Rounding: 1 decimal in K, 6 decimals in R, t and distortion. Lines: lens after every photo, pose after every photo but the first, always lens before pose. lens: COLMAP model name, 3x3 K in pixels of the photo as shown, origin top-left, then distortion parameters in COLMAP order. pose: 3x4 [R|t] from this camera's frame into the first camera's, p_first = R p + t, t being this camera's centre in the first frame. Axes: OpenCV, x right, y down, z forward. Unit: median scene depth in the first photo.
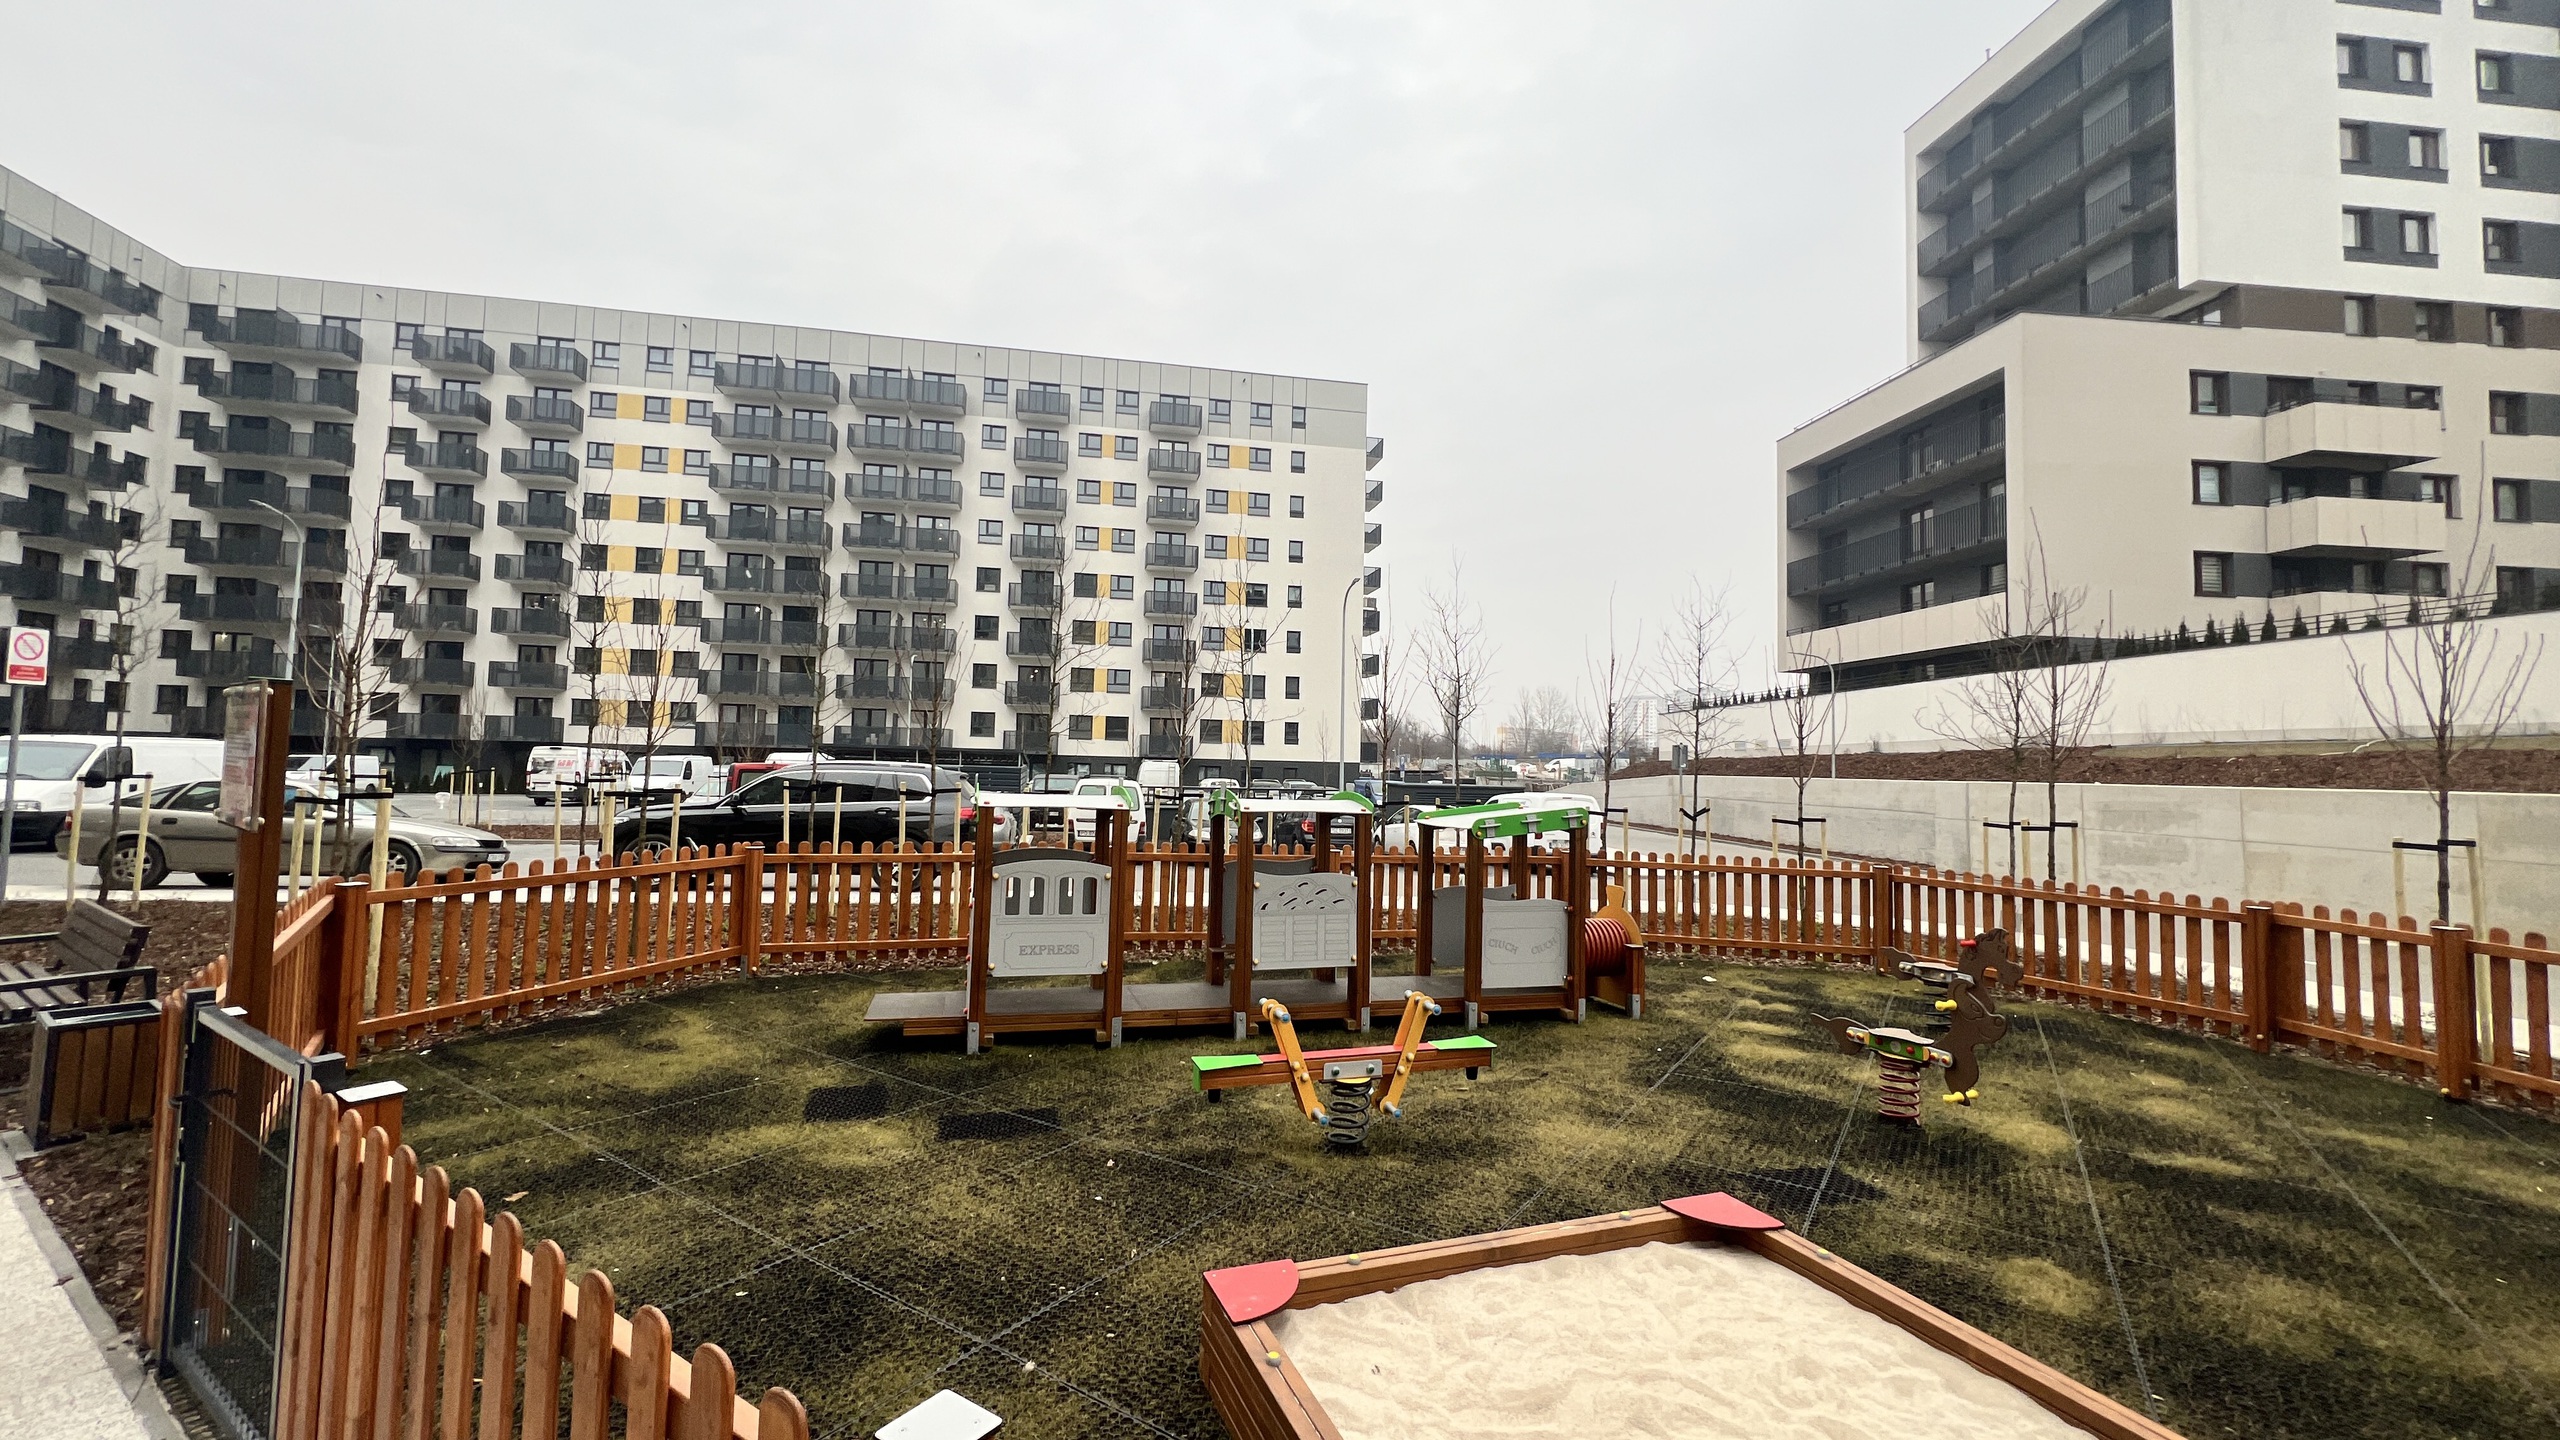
lens RADIAL K [[1066.8, 0, 1305.4], [0, 1066.8, 724.6], [0, 0, 1]] dist [-0.000765, 0.000172]
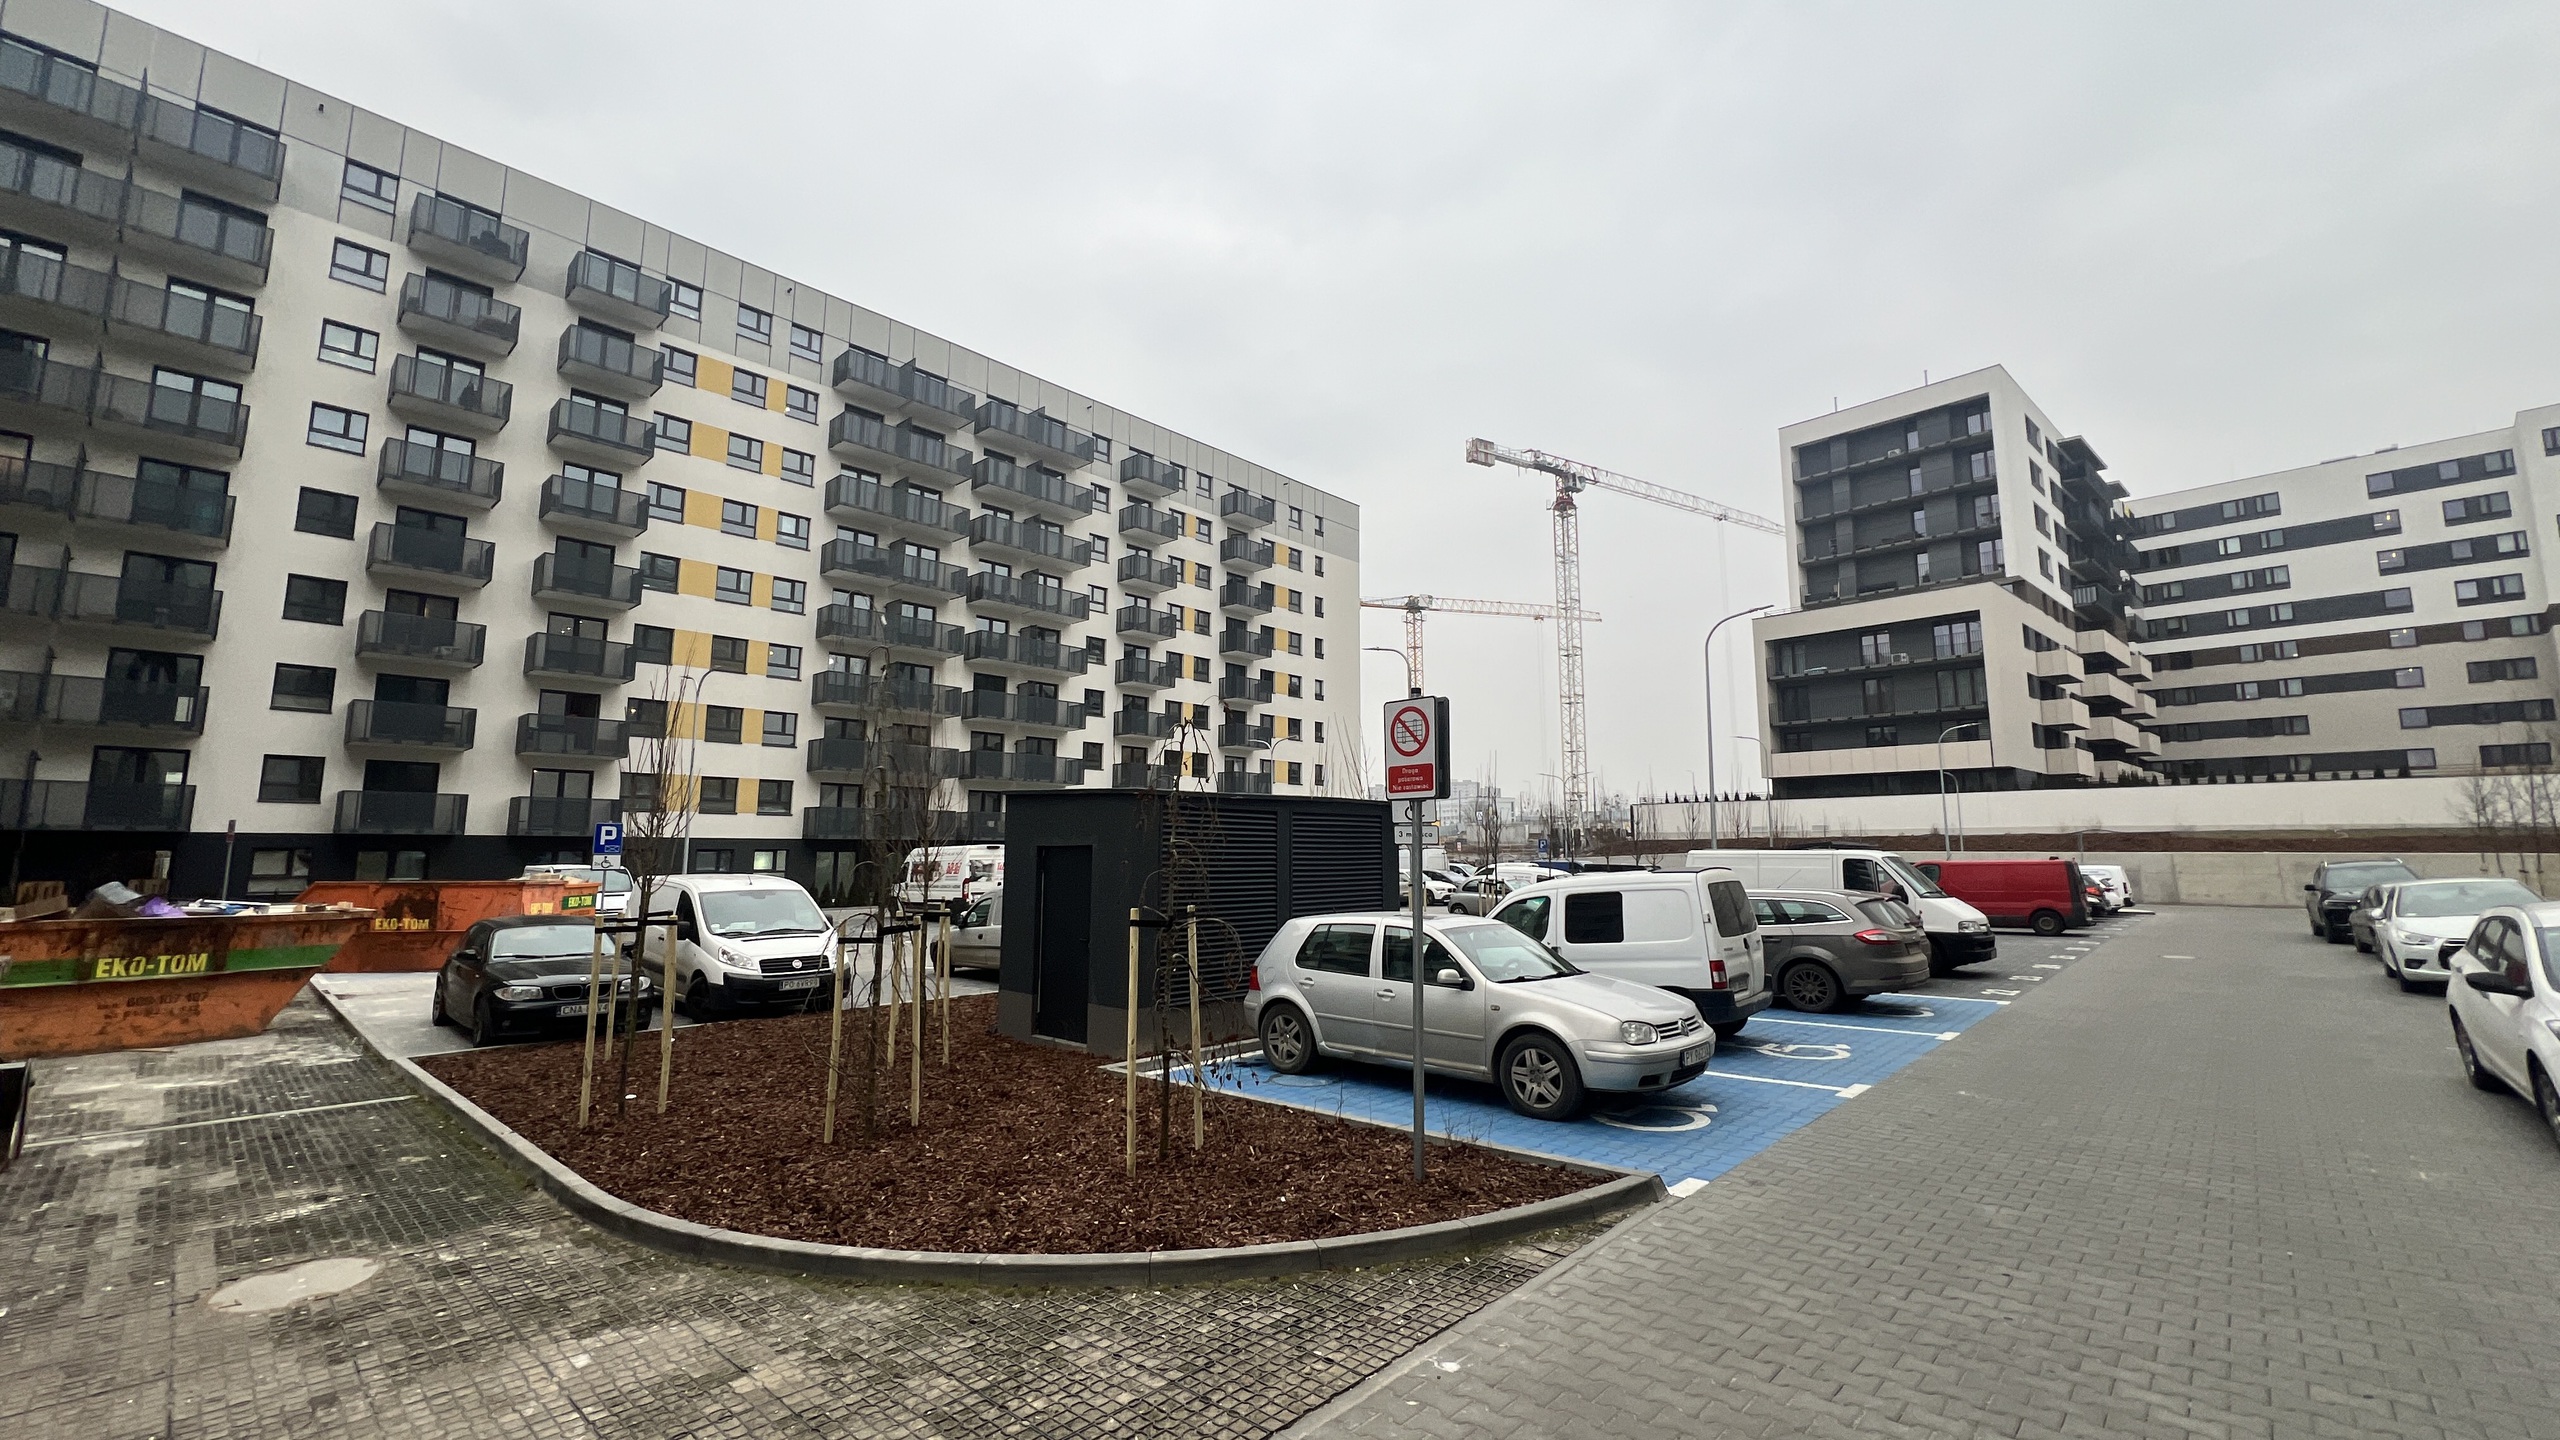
lens RADIAL K [[1066.8, 0, 1261.6], [0, 1066.8, 710.0], [0, 0, 1]] dist [-0.000765, 0.000172]
pose [[0.798145, 0.059737, 0.599496, -0.762520], [-0.017273, 0.996932, -0.076342, -0.019126], [-0.602218, 0.050577, 0.796728, 0.199684]]
